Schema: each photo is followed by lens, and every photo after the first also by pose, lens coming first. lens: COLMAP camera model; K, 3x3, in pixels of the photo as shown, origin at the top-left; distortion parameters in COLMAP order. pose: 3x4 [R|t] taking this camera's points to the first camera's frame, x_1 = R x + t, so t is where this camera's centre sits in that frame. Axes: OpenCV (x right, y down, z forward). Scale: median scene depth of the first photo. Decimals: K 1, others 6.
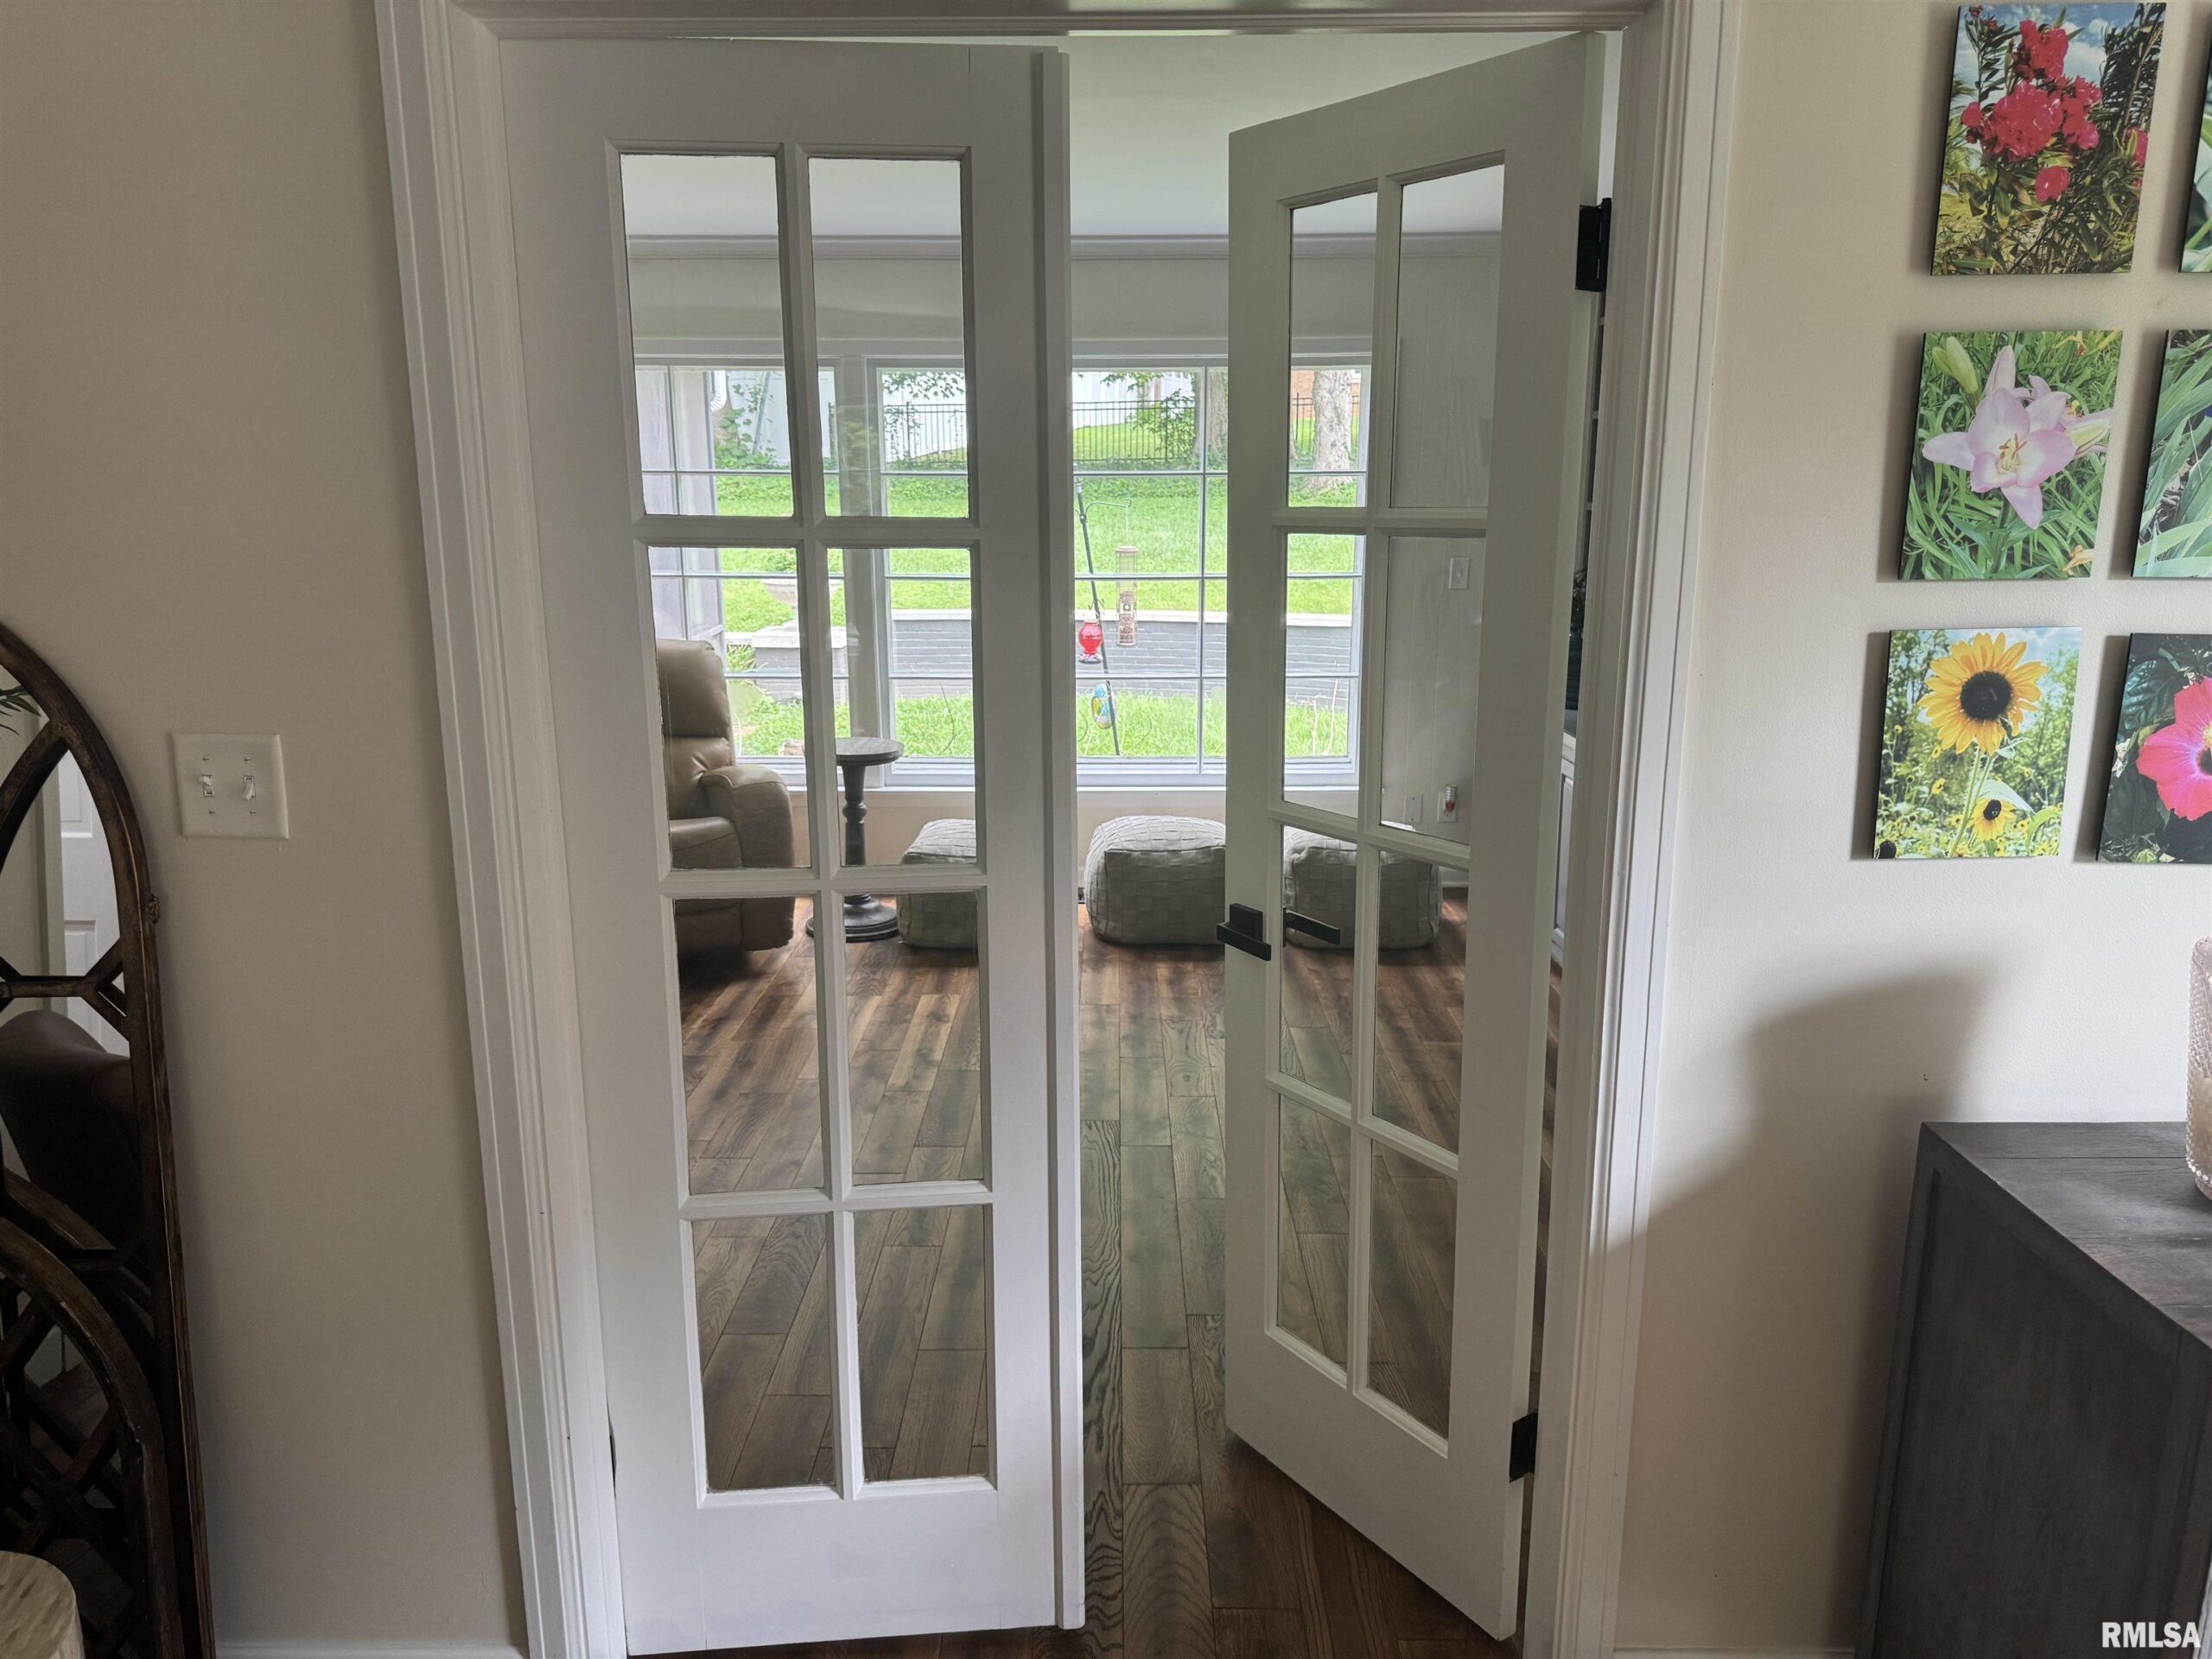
lens RADIAL K [[1556.8, 0, 1106.0], [0, 1556.8, 829.5], [0, 0, 1]] dist [0.040119, 0.001443]
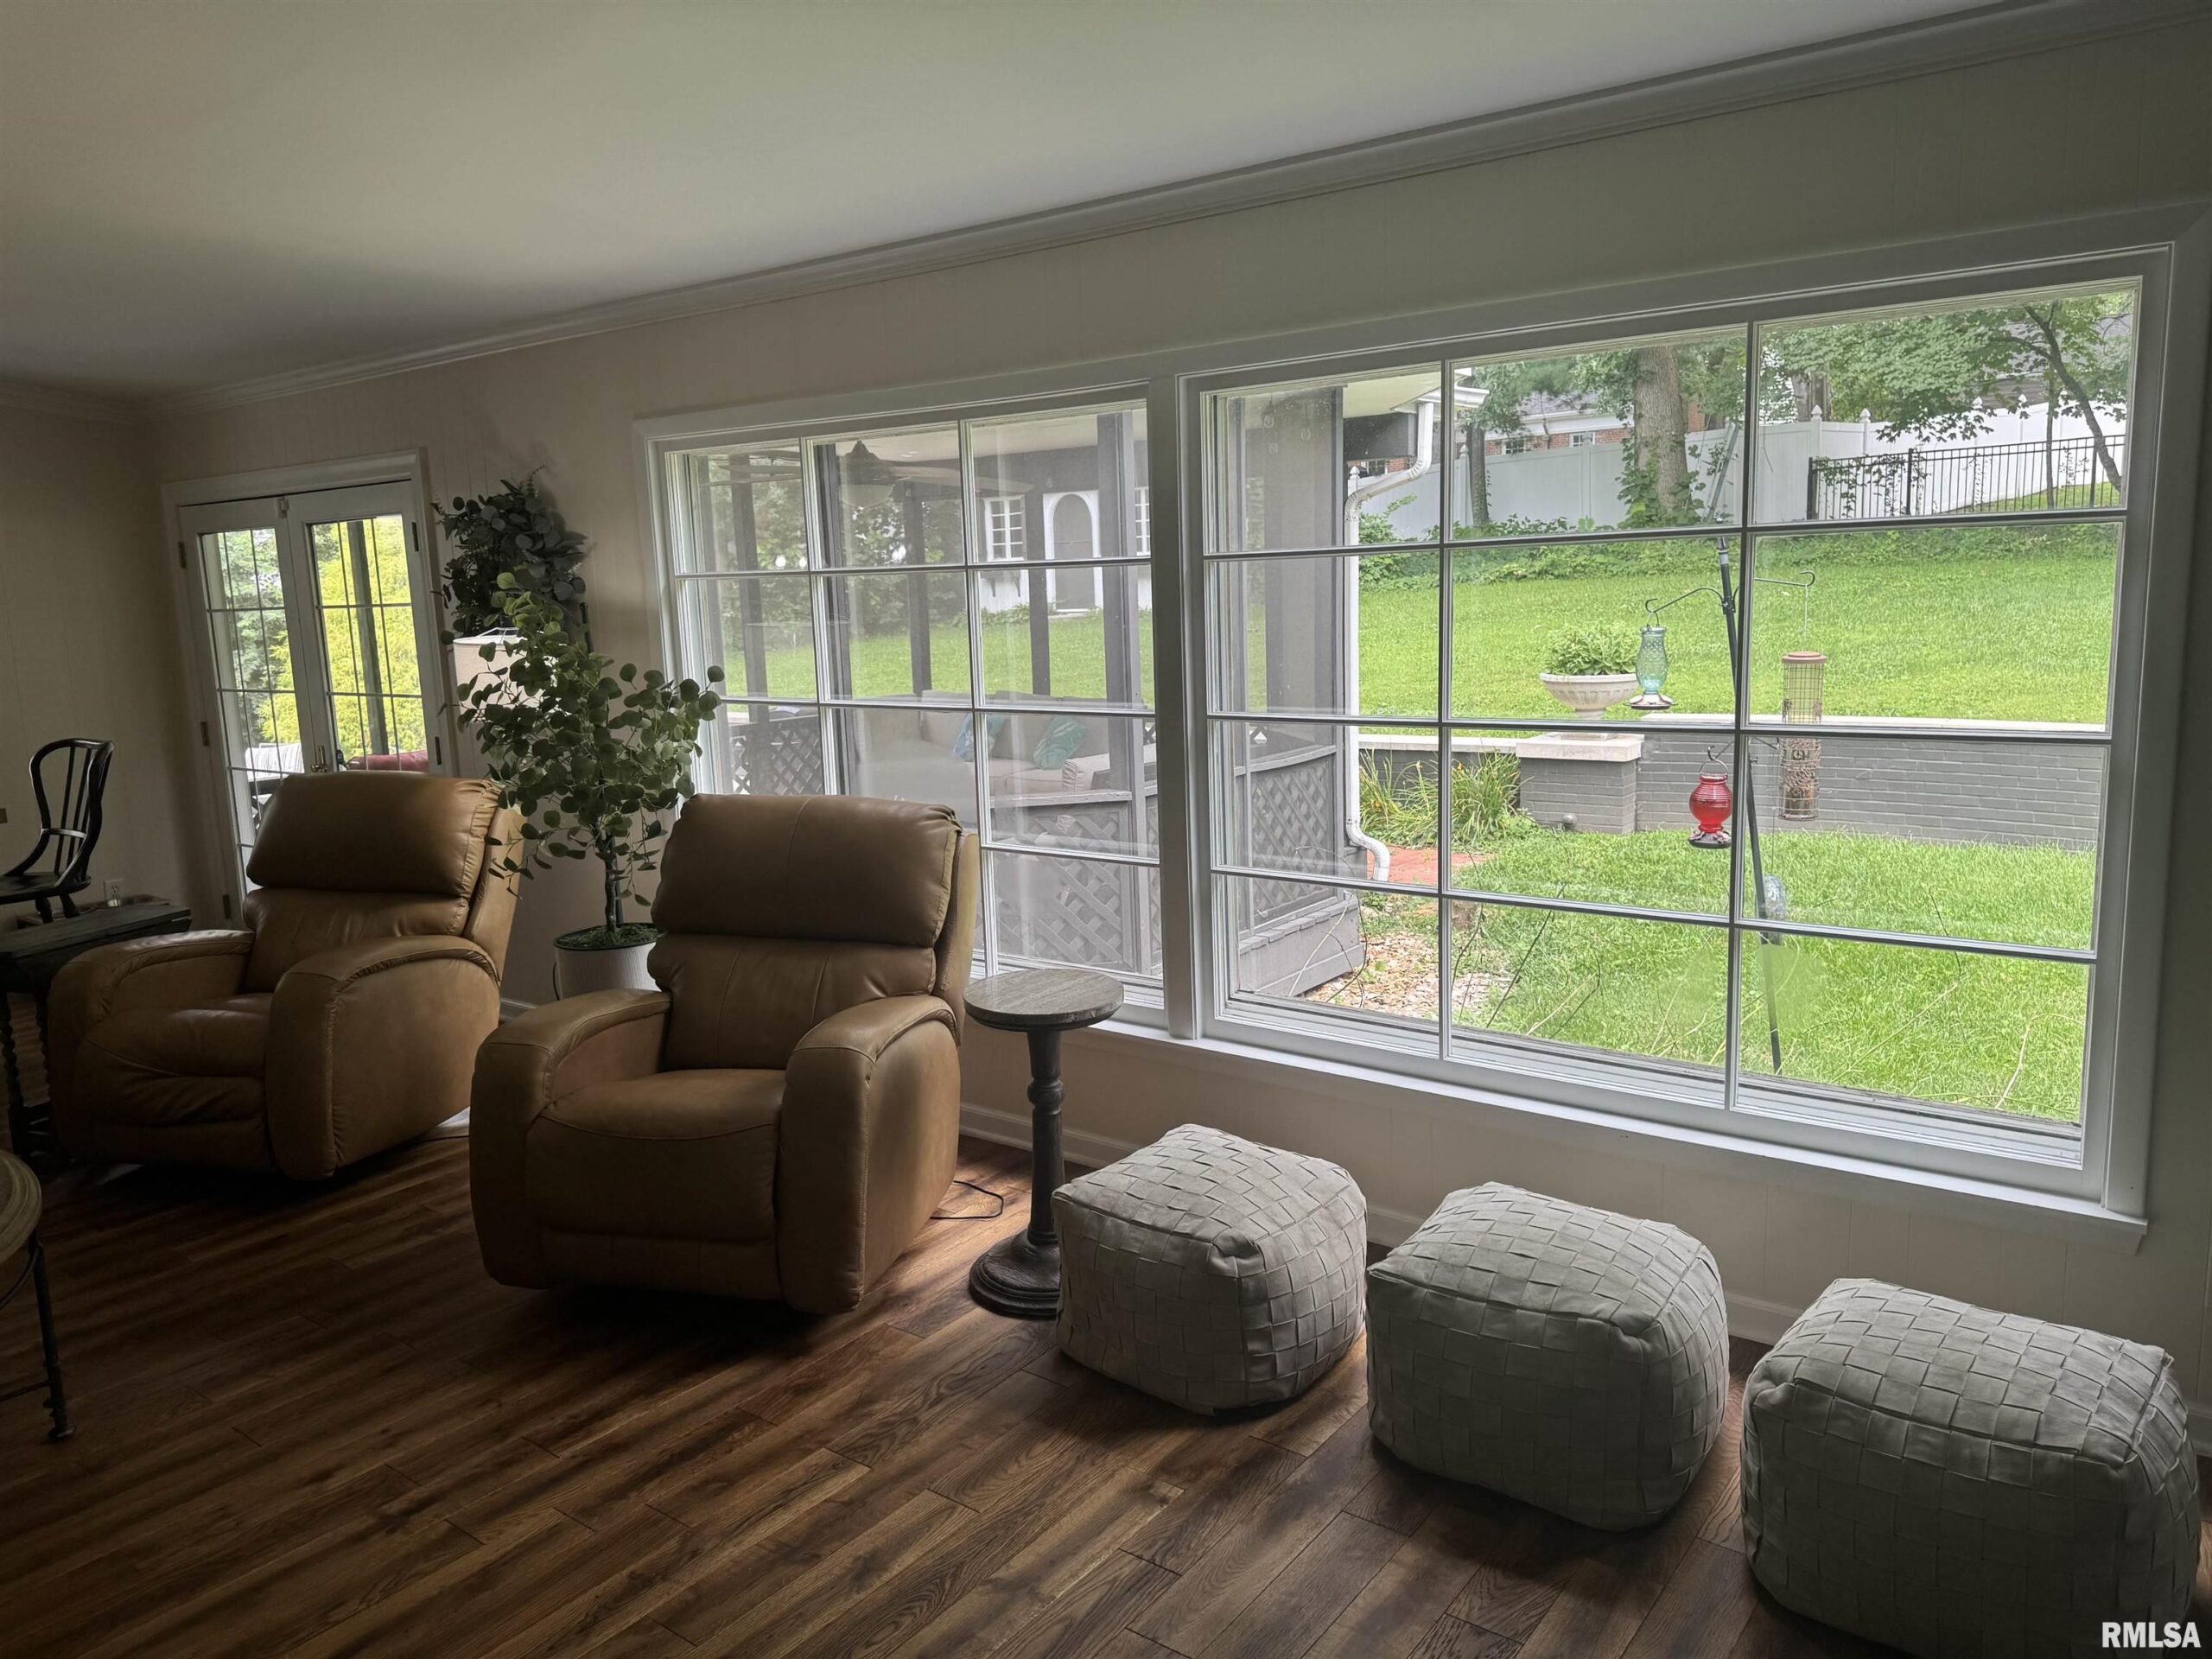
lens RADIAL K [[1556.8, 0, 1106.0], [0, 1556.8, 829.5], [0, 0, 1]] dist [0.040119, 0.001443]
pose [[0.801807, 0.072554, -0.593163, 0.170114], [-0.099846, 0.994914, -0.013272, -0.087114], [0.589183, 0.069867, 0.804973, 0.403378]]
